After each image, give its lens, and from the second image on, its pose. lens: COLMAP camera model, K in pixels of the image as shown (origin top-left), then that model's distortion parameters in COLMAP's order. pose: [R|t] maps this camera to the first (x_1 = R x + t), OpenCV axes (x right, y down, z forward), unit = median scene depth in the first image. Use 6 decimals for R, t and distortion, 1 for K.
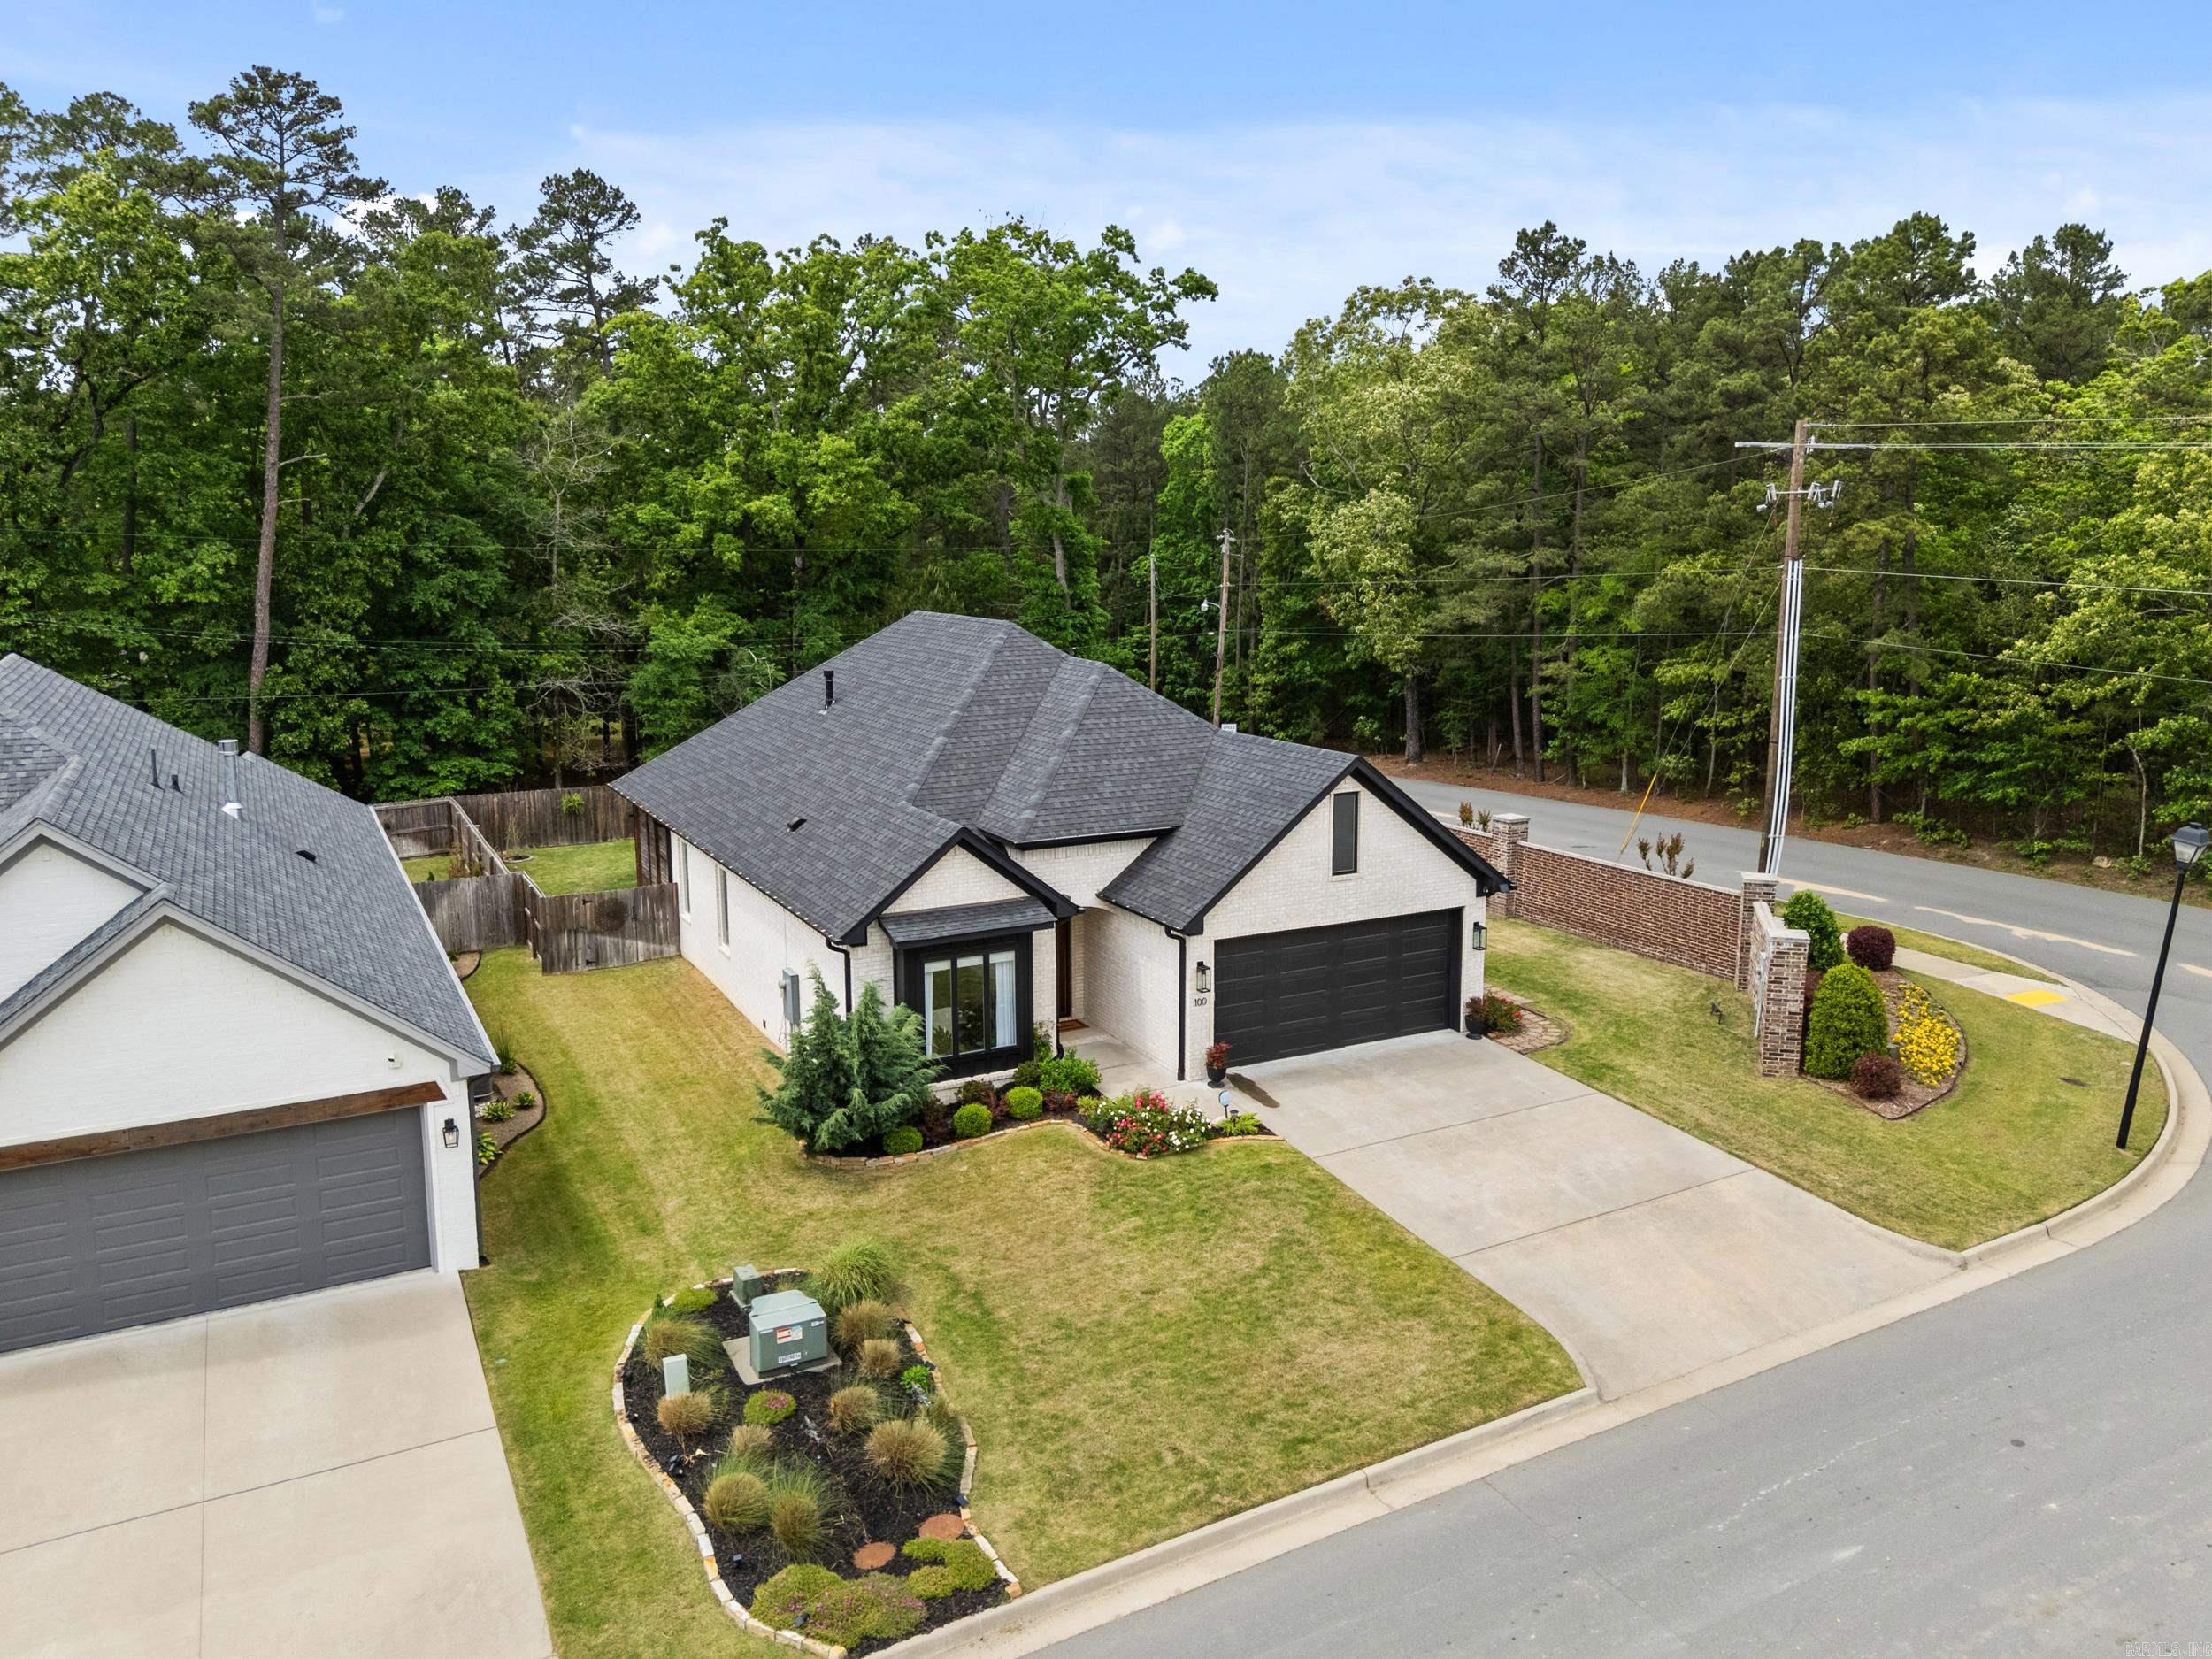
lens RADIAL K [[1639.5, 0, 1113.9], [0, 1639.5, 805.5], [0, 0, 1]] dist [0.045330, -0.025684]
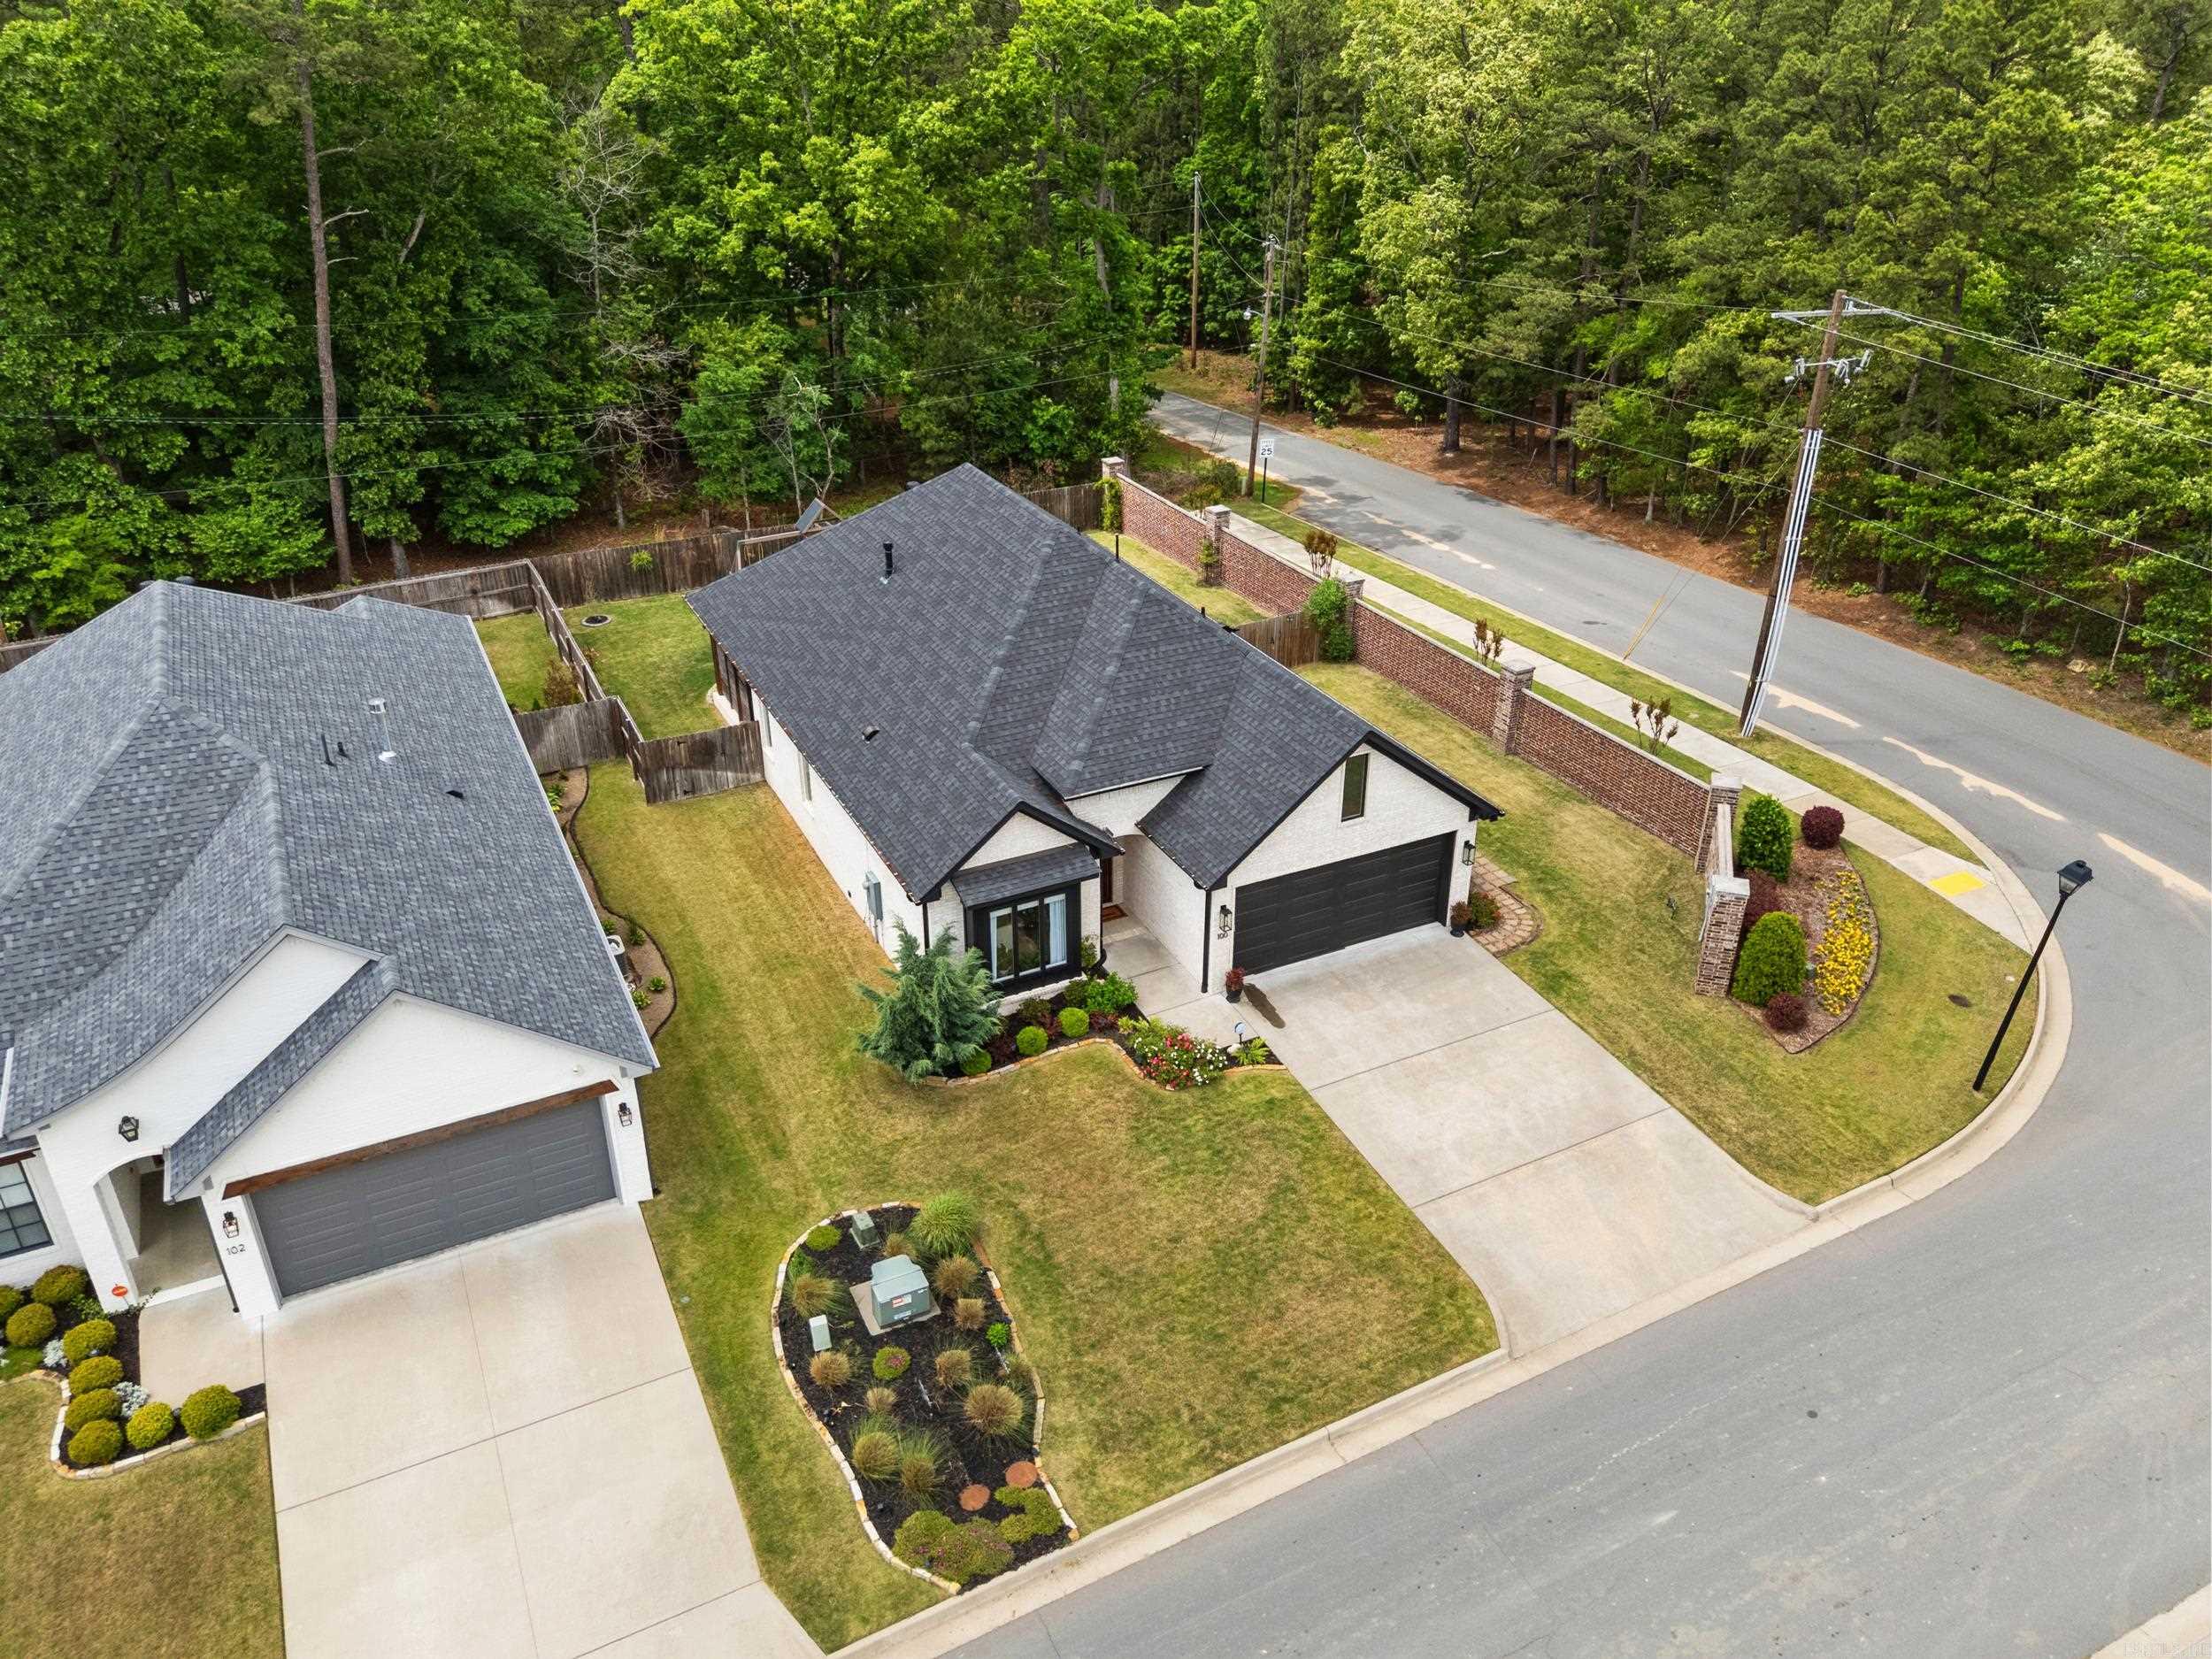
lens RADIAL K [[1637.1, 0, 1113.6], [0, 1637.1, 819.4], [0, 0, 1]] dist [0.041359, -0.007968]
pose [[0.999719, 0.014767, -0.018555, -0.005379], [-0.008112, 0.948198, 0.317578, -0.343698], [0.022284, -0.317338, 0.948051, -0.094980]]
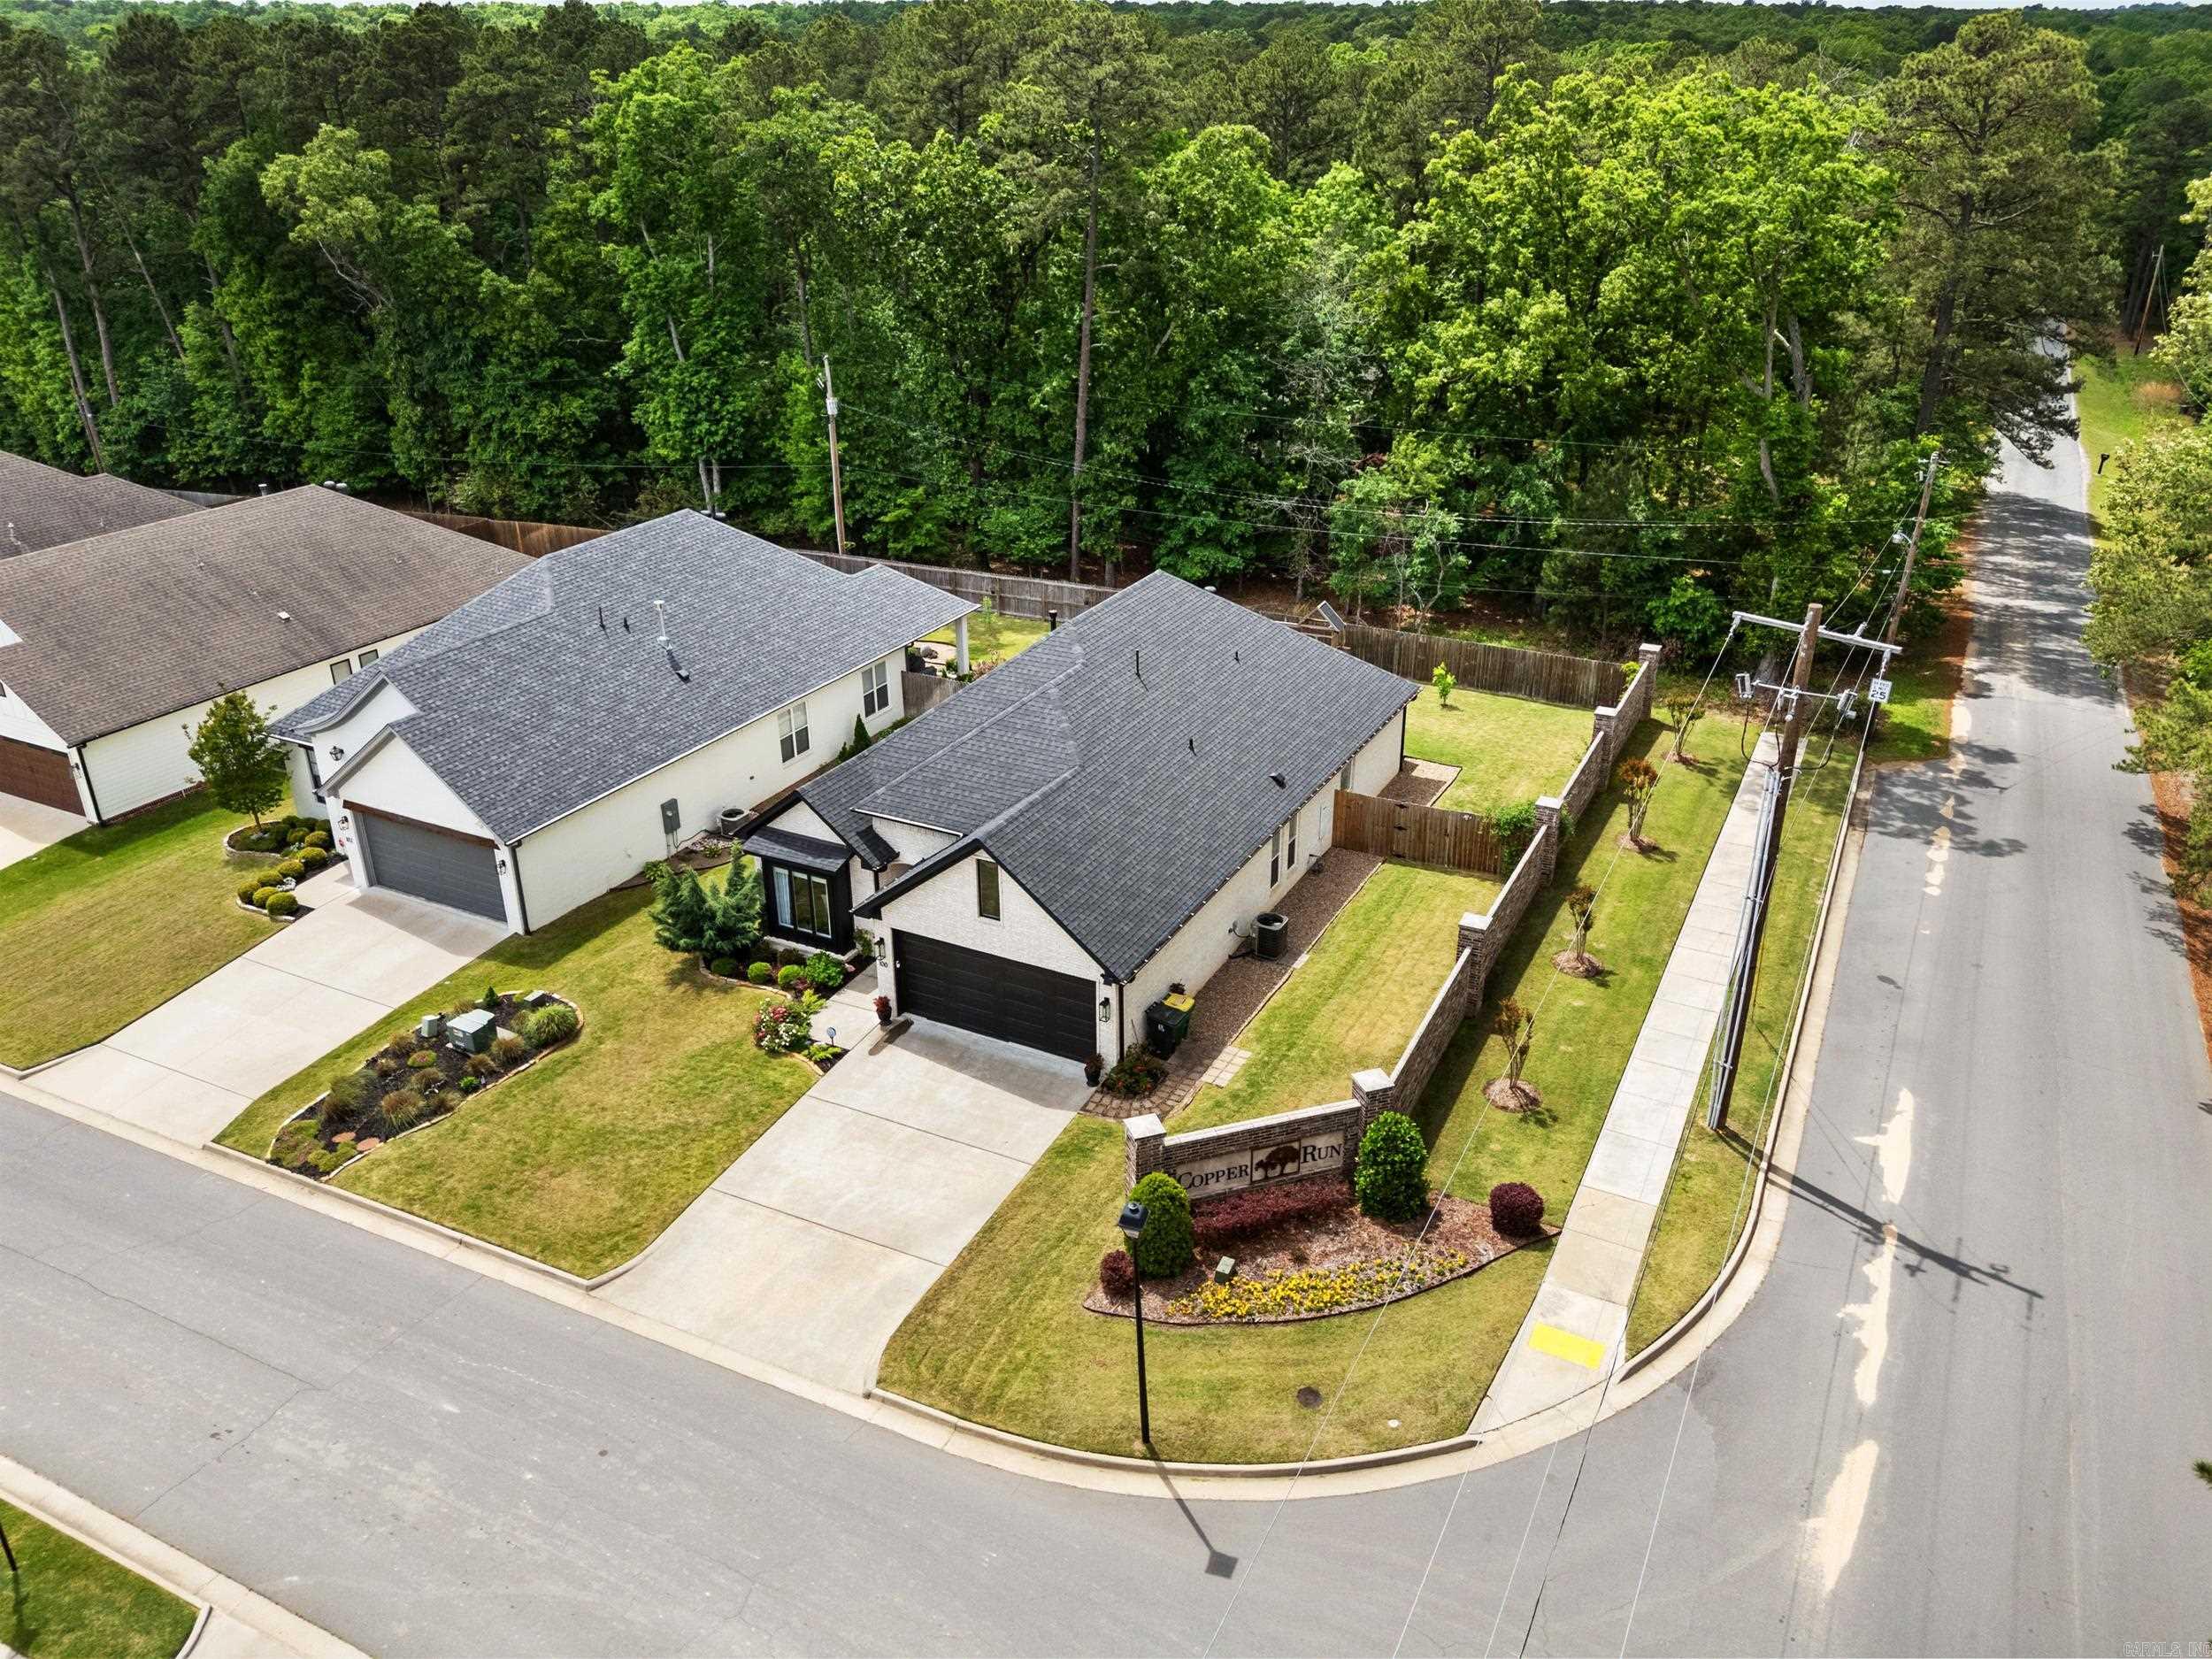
lens RADIAL K [[1639.5, 0, 1113.9], [0, 1639.5, 805.5], [0, 0, 1]] dist [0.045330, -0.025684]
pose [[0.565407, 0.342848, -0.750180, 1.194143], [-0.136722, 0.935892, 0.324675, -0.497501], [0.813402, -0.081008, 0.576035, 0.383161]]
